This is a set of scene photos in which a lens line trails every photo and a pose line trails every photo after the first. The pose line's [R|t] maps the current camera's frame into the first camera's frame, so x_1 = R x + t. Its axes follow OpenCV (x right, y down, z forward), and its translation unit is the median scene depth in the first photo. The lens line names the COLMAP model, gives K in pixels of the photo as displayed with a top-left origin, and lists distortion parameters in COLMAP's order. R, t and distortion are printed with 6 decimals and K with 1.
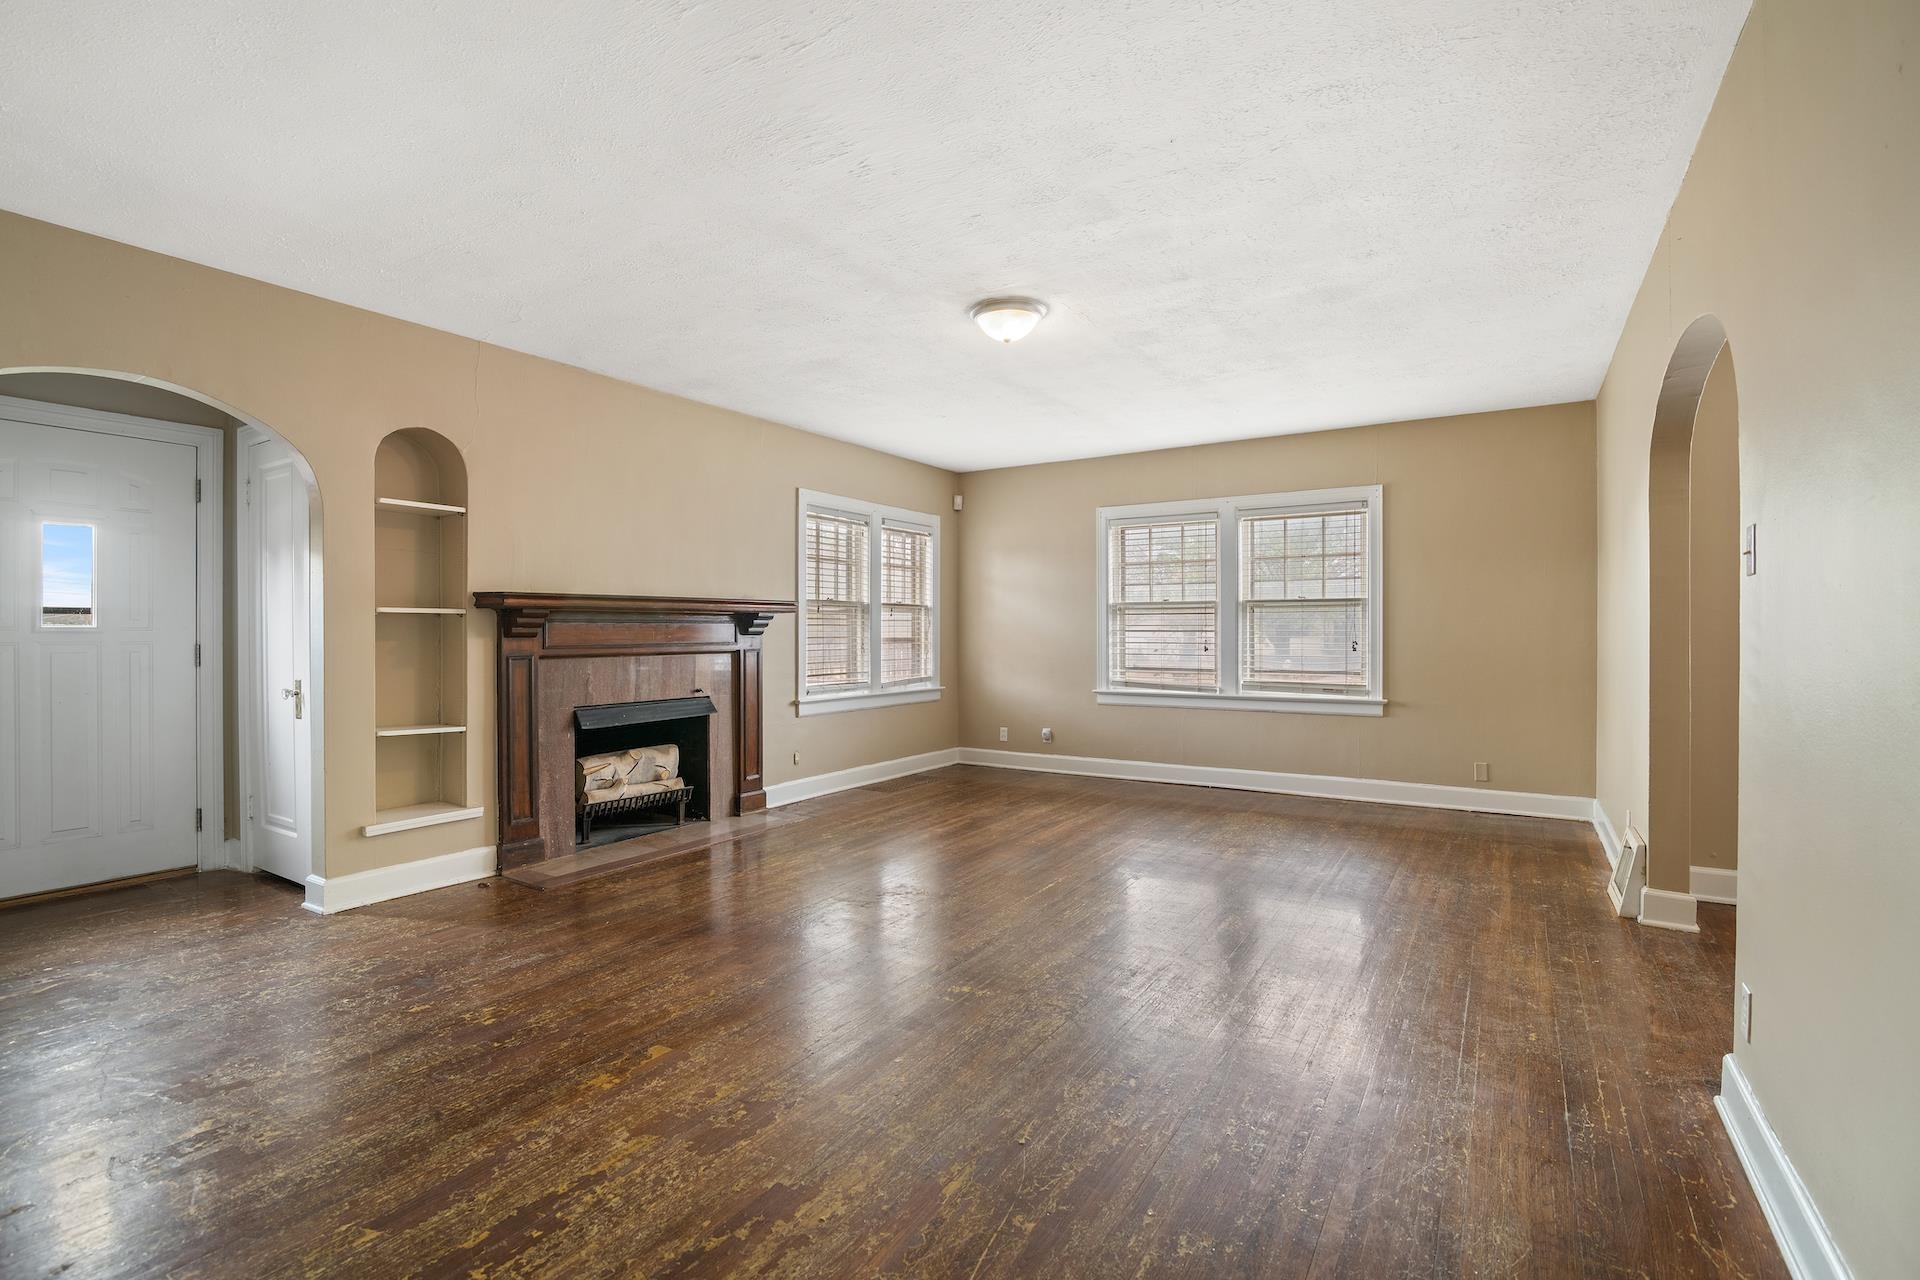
lens RADIAL K [[892.5, 0, 959.2], [0, 892.5, 635.1], [0, 0, 1]] dist [-0.000101, -0.000051]
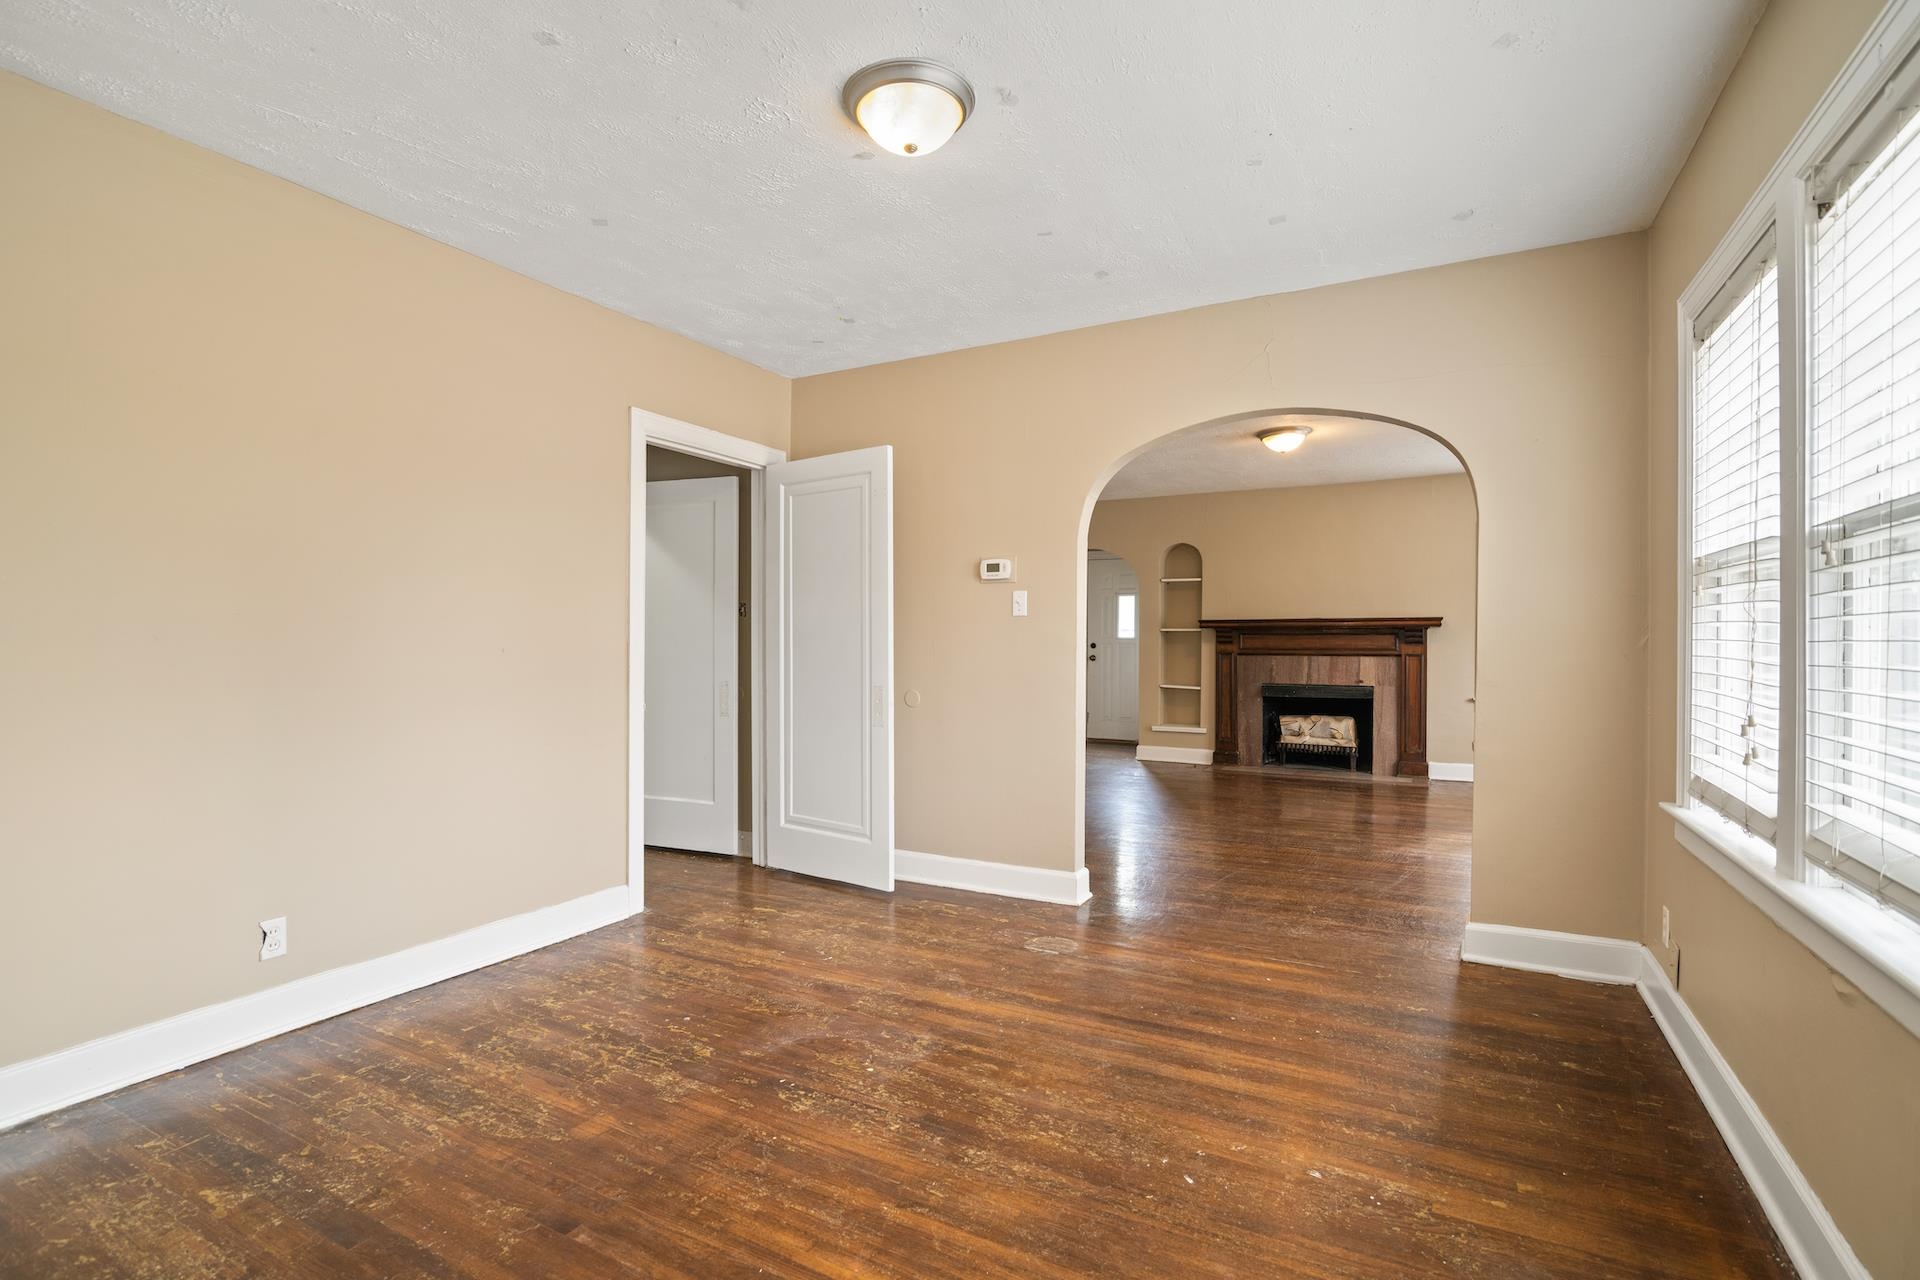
lens RADIAL K [[892.5, 0, 959.2], [0, 892.5, 635.1], [0, 0, 1]] dist [-0.000101, -0.000051]
pose [[0.081778, 0.000753, -0.996650, 1.168102], [-0.006622, 0.999978, 0.000212, -0.009705], [0.996629, 0.006582, 0.081781, 0.245559]]
